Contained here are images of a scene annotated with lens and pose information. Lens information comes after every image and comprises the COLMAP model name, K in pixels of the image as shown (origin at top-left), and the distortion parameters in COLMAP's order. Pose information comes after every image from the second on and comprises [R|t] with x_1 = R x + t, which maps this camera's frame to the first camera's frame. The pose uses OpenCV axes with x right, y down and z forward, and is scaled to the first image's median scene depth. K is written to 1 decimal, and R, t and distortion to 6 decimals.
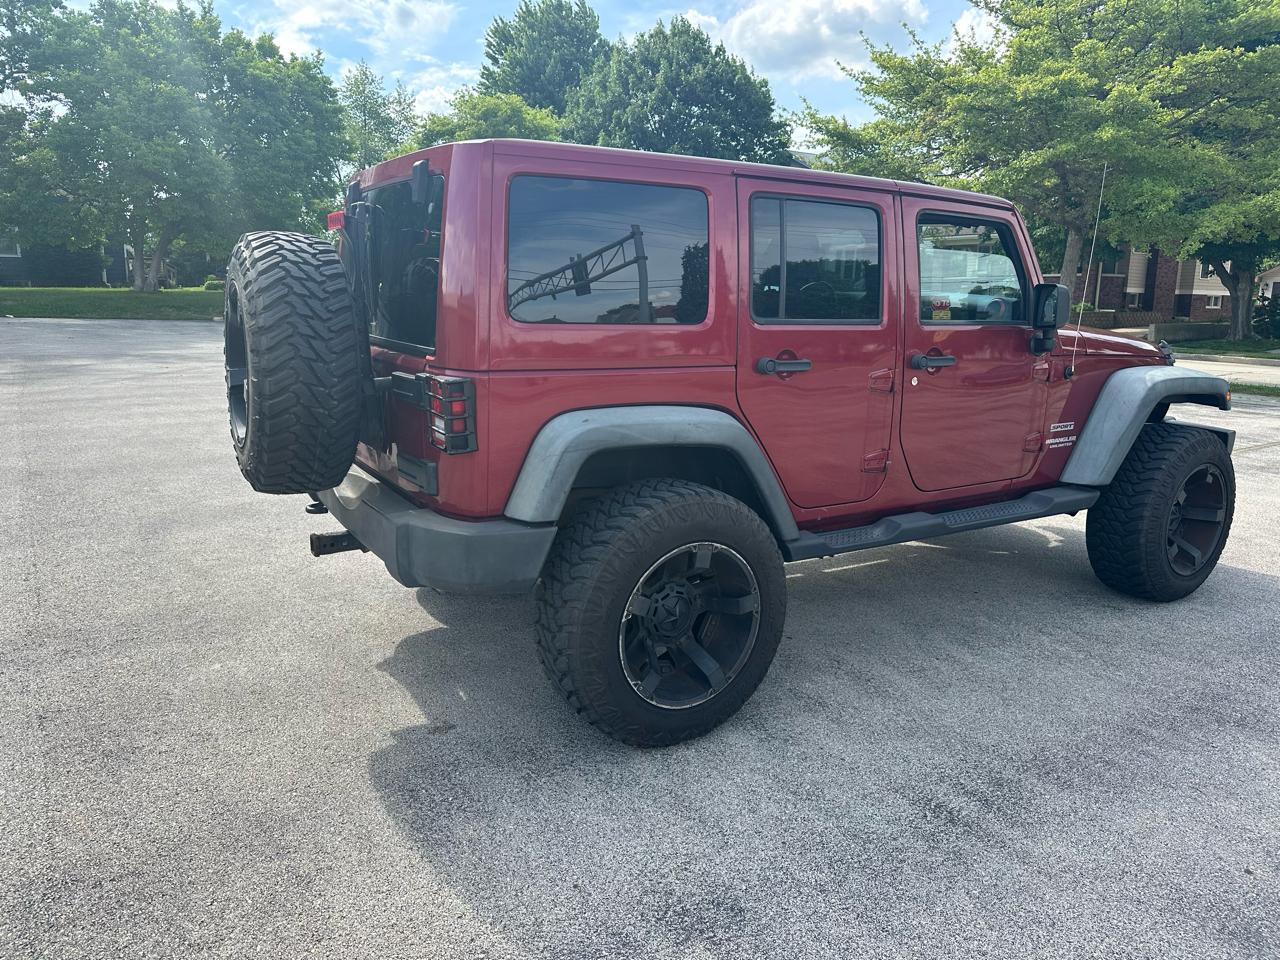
lens RADIAL K [[890.7, 0, 637.1], [0, 890.7, 485.0], [0, 0, 1]] dist [0.044775, -0.058061]
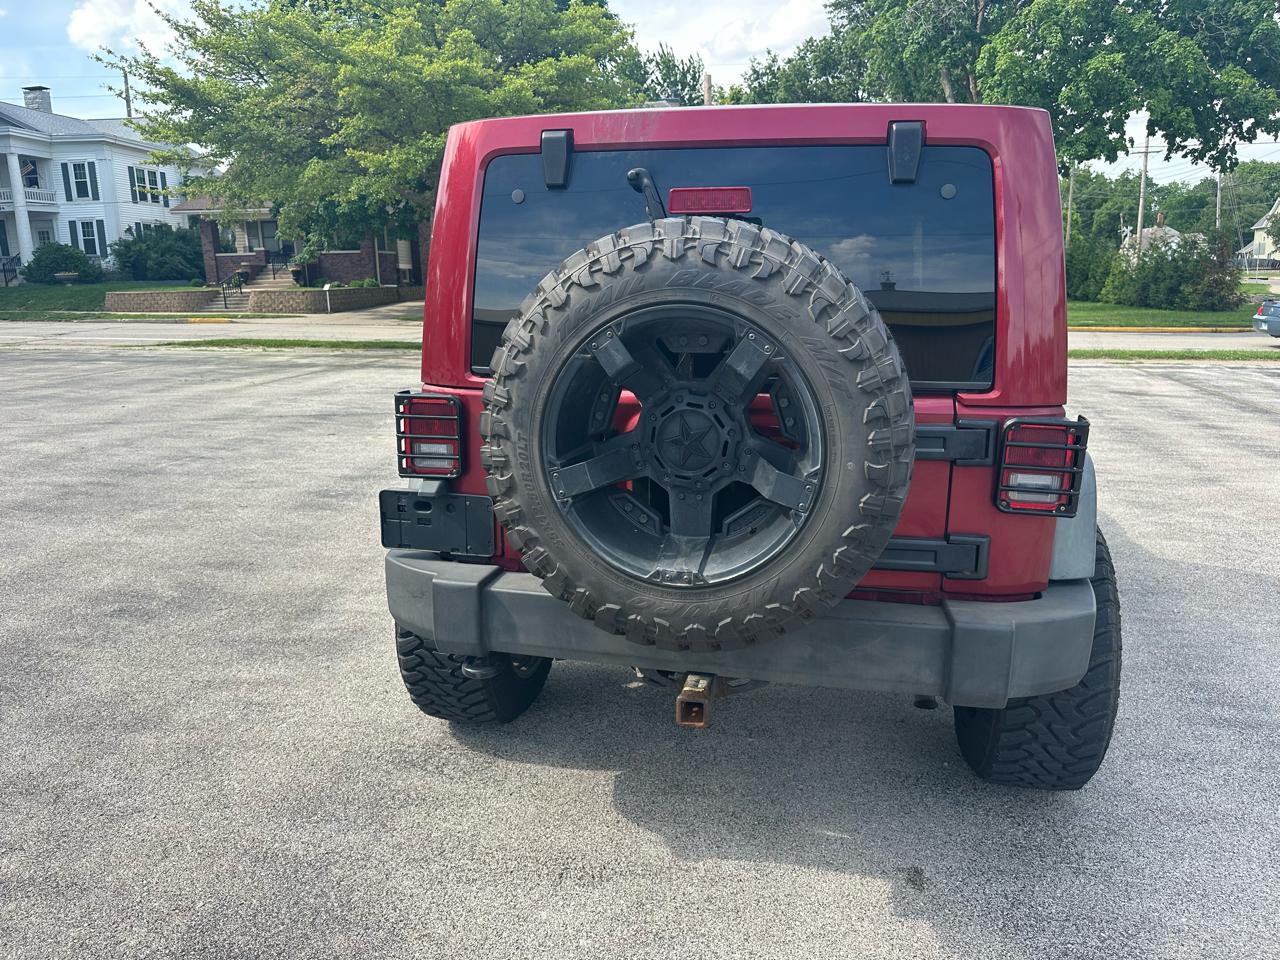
lens RADIAL K [[904.1, 0, 634.4], [0, 904.1, 475.0], [0, 0, 1]] dist [0.031799, -0.040900]
pose [[0.686000, -0.179048, 0.705227, -0.698875], [0.170083, 0.981857, 0.083835, -0.137064], [-0.707443, 0.062436, 0.704007, 0.487450]]
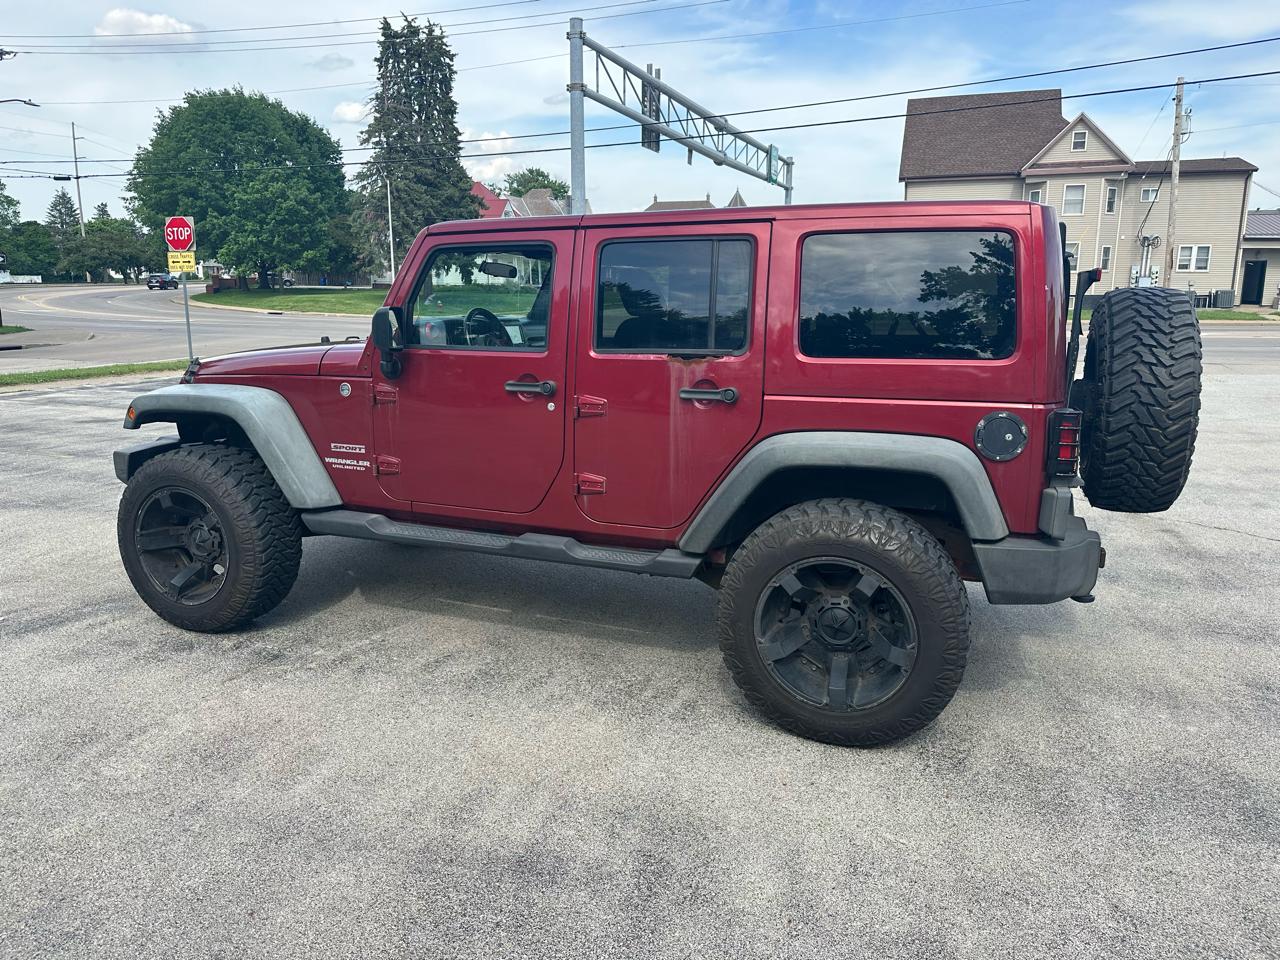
lens RADIAL K [[904.1, 0, 634.4], [0, 904.1, 475.0], [0, 0, 1]] dist [0.031799, -0.040900]
pose [[-0.620673, -0.175957, 0.764071, -0.737982], [0.146235, 0.931416, 0.333285, -0.435243], [-0.770312, 0.318595, -0.552373, 1.781323]]
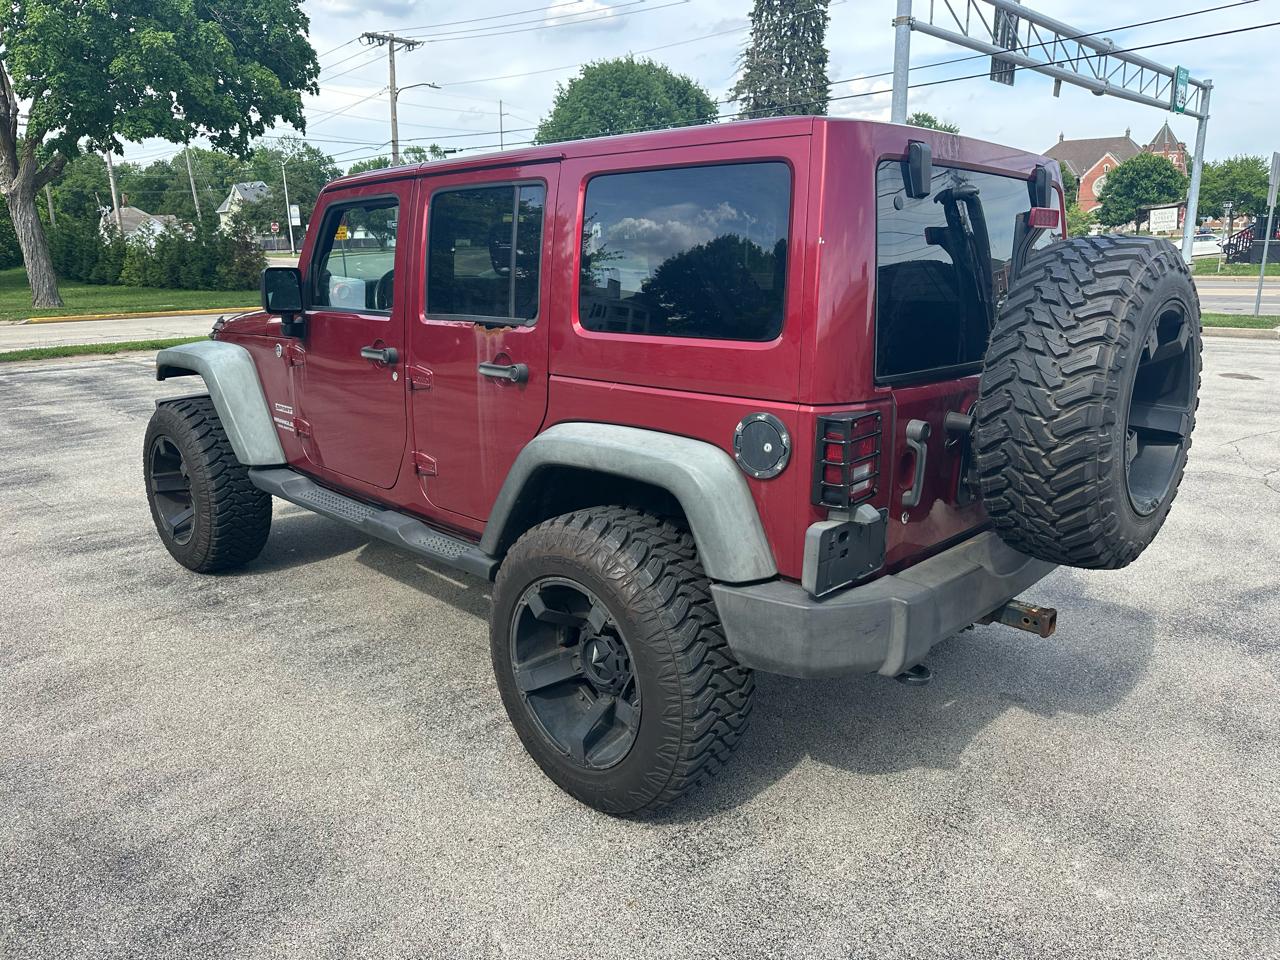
lens RADIAL K [[909.9, 0, 646.9], [0, 909.9, 465.7], [0, 0, 1]] dist [0.035417, -0.048749]
pose [[-0.270679, -0.239276, 0.932459, -0.860425], [0.201651, 0.933036, 0.297960, -0.331449], [-0.941313, 0.268683, -0.204303, 1.267323]]
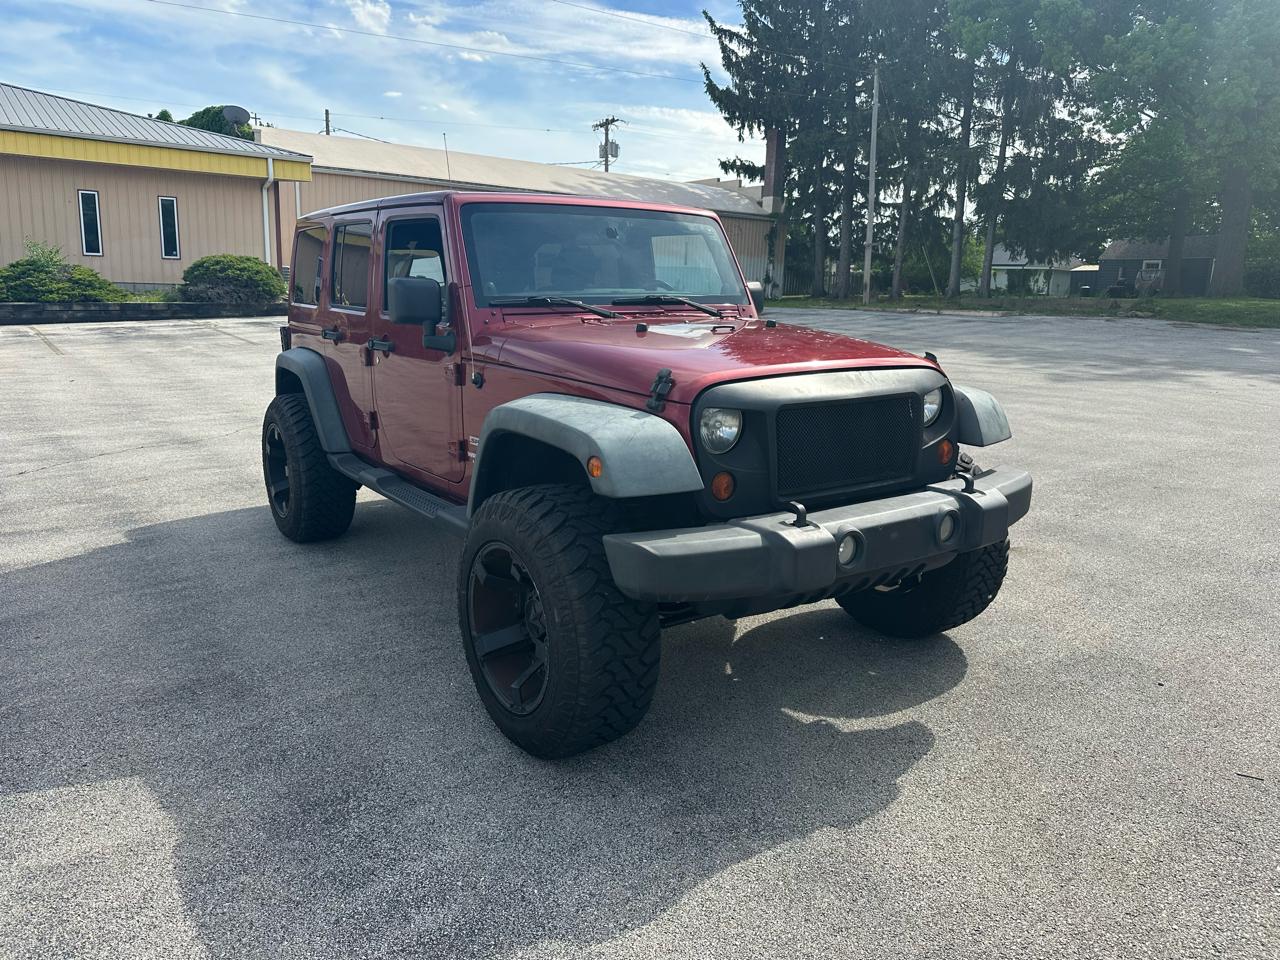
lens RADIAL K [[893.4, 0, 640.0], [0, 893.4, 480.0], [0, 0, 1]] dist [0.055922, -0.091223]
pose [[0.061741, 0.193299, -0.979195, 1.460999], [-0.219585, 0.959660, 0.175597, -0.235683], [0.973638, 0.204175, 0.101696, 1.170819]]
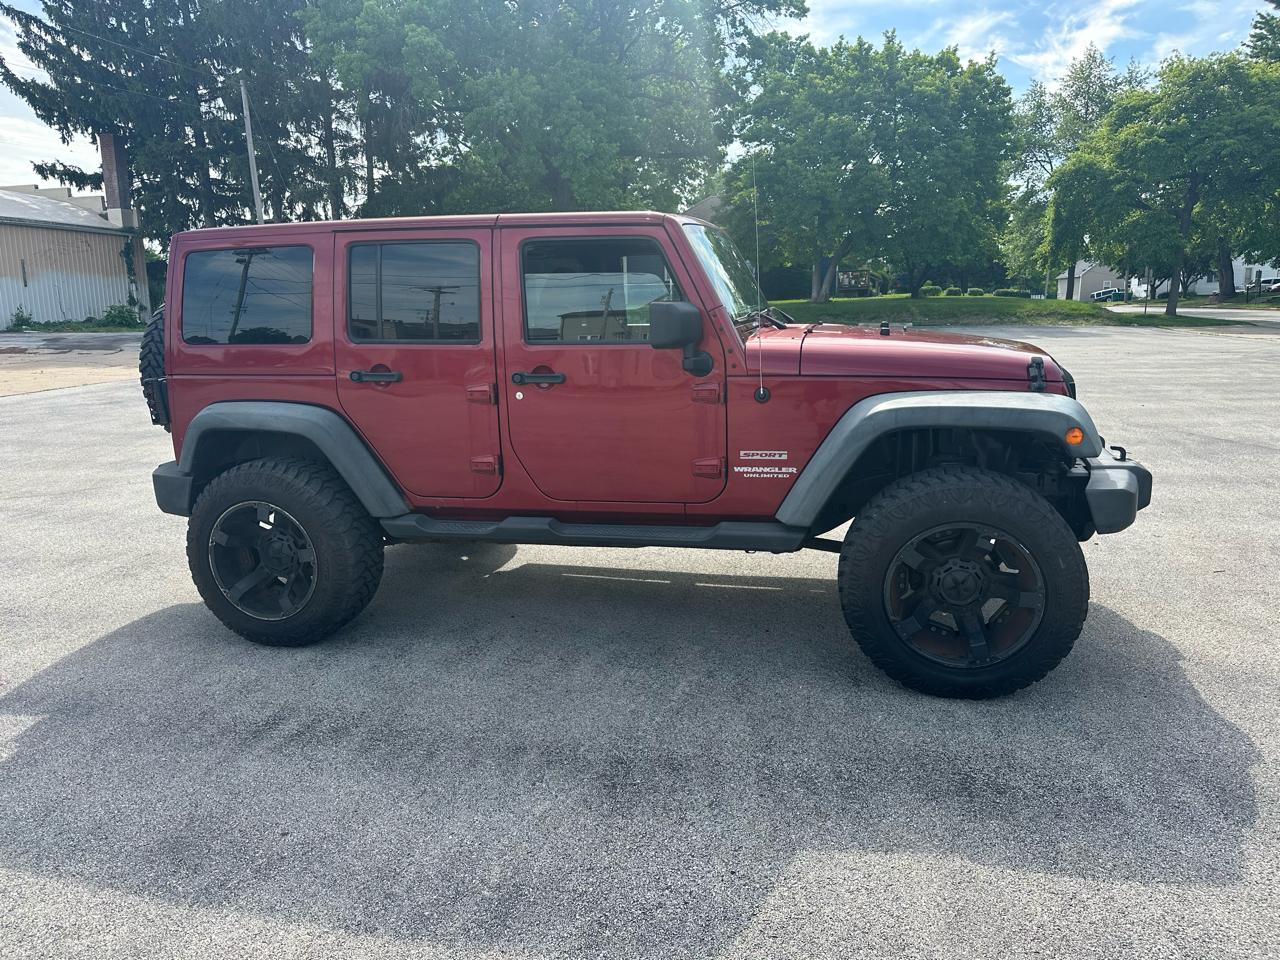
lens RADIAL K [[904.1, 0, 634.4], [0, 904.1, 475.0], [0, 0, 1]] dist [0.031799, -0.040900]
pose [[0.700988, 0.099545, -0.706192, 1.117780], [-0.109672, 0.993479, 0.031178, -0.064606], [0.704690, 0.055594, 0.707334, 0.302179]]
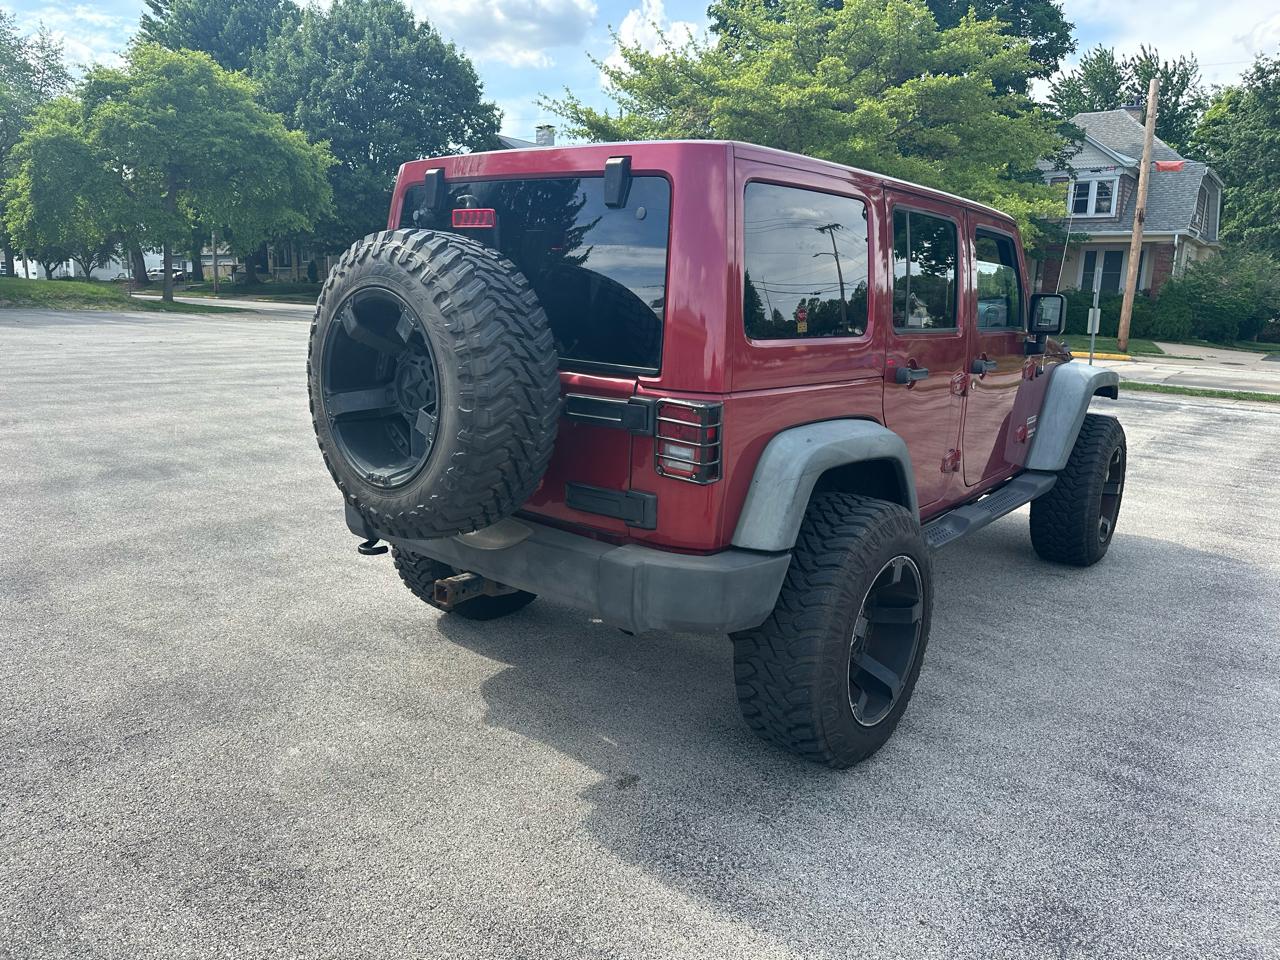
lens RADIAL K [[896.5, 0, 637.8], [0, 896.5, 481.9], [0, 0, 1]] dist [0.022254, -0.022608]
pose [[0.943517, -0.059363, 0.325963, -0.394038], [0.055150, 0.998232, 0.022159, -0.042814], [-0.326702, -0.002930, 0.945123, 0.105712]]
